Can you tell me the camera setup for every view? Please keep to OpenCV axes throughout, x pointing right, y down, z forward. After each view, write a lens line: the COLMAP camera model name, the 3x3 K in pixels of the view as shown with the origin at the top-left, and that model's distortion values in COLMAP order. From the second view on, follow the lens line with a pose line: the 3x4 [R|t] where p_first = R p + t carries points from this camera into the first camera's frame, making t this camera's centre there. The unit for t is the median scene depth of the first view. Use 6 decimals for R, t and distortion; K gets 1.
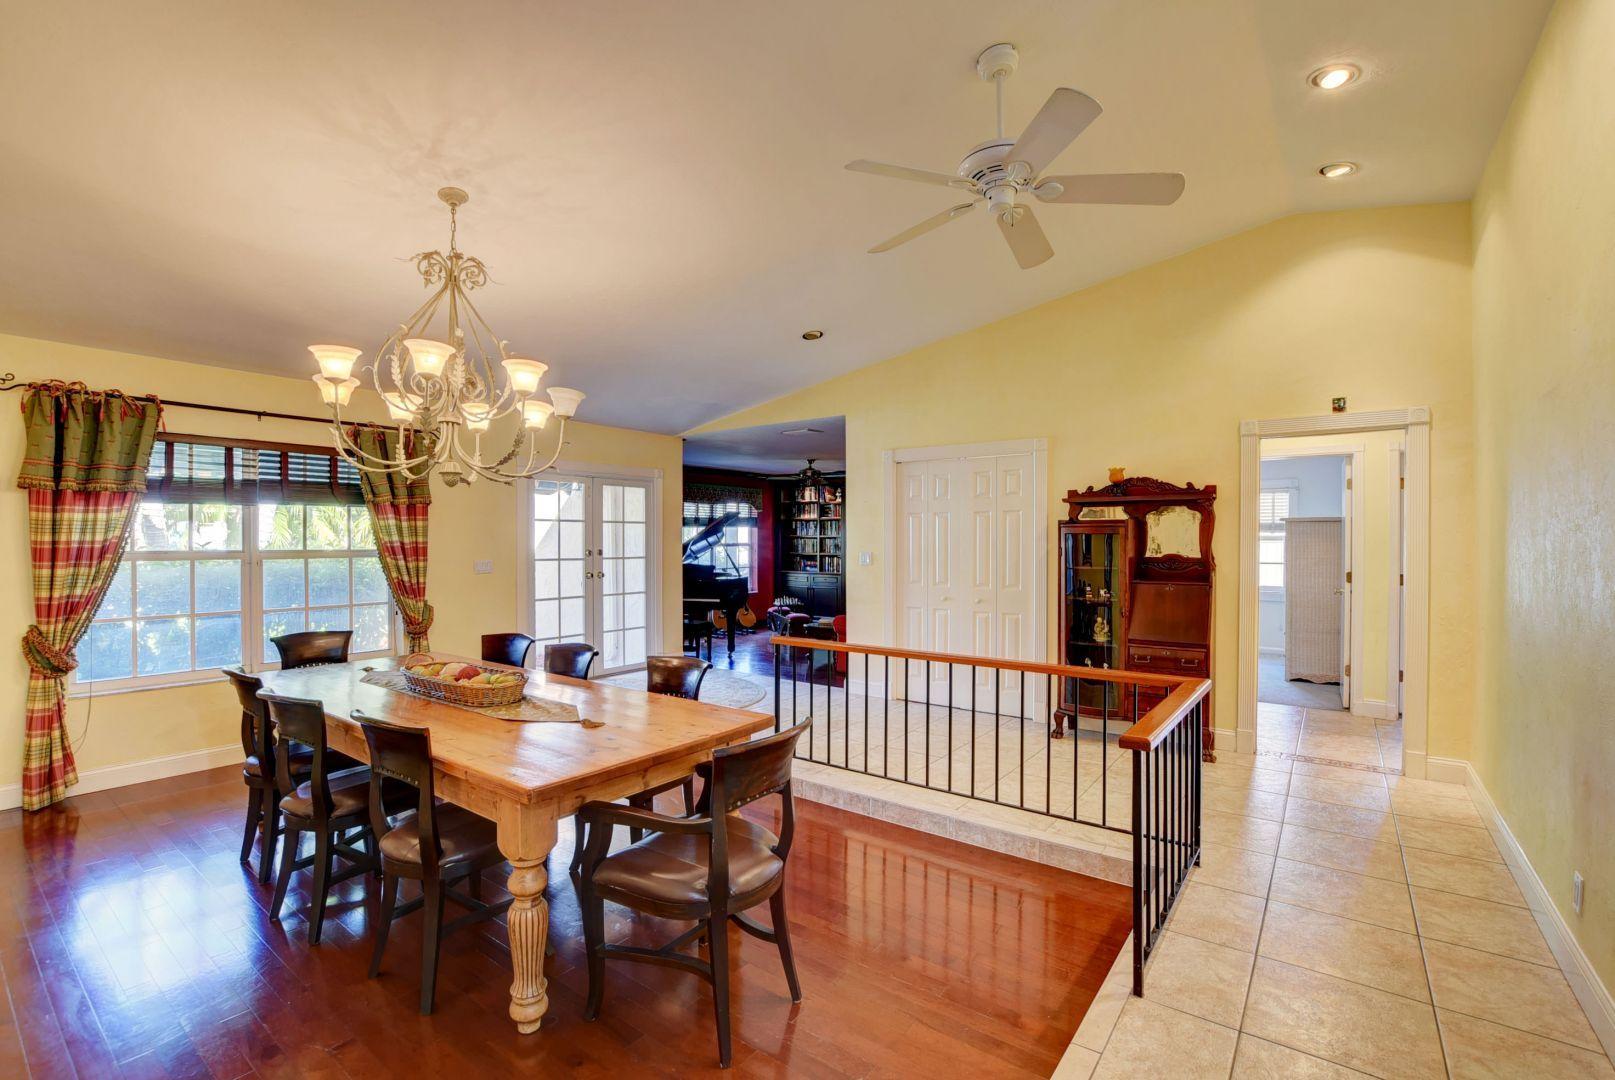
lens RADIAL K [[719.4, 0, 804.8], [0, 719.4, 541.2], [0, 0, 1]] dist [-0.002309, -0.000243]
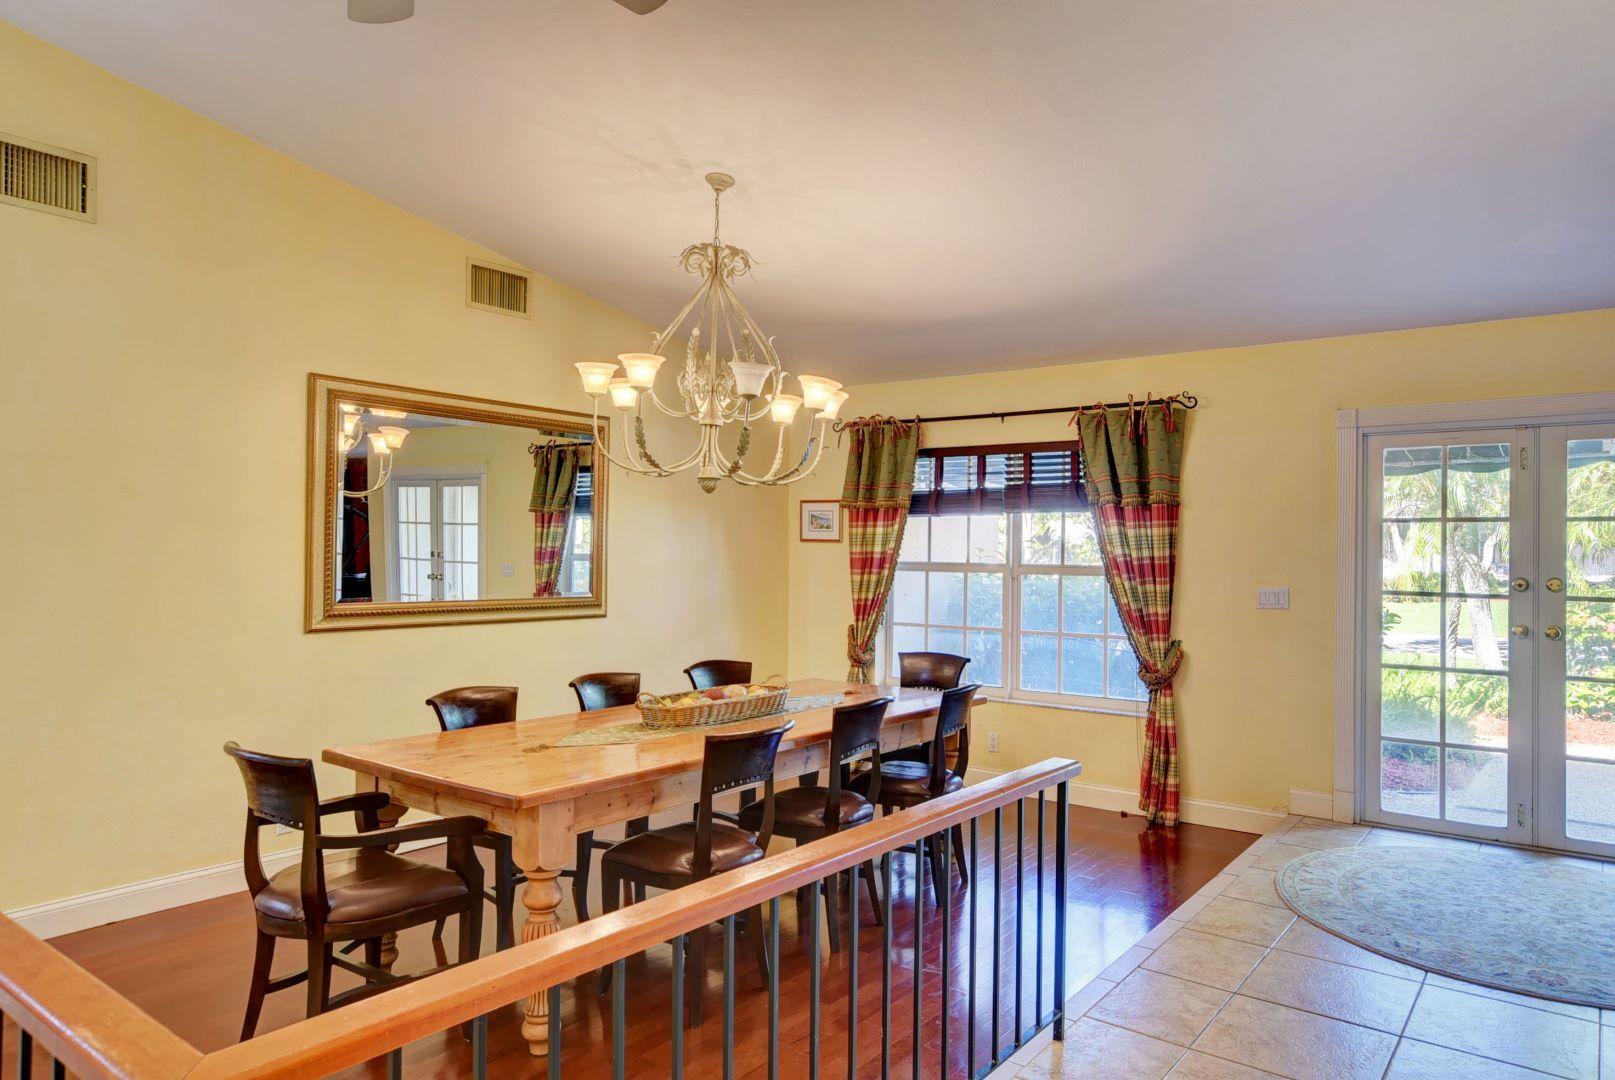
lens RADIAL K [[1030.2, 0, 809.1], [0, 1030.2, 548.1], [0, 0, 1]] dist [-0.002858, -0.000059]
pose [[0.006315, -0.005611, -0.999964, 0.579272], [-0.012211, 0.999909, -0.005688, 0.003673], [0.999906, 0.012247, 0.006246, 0.779320]]
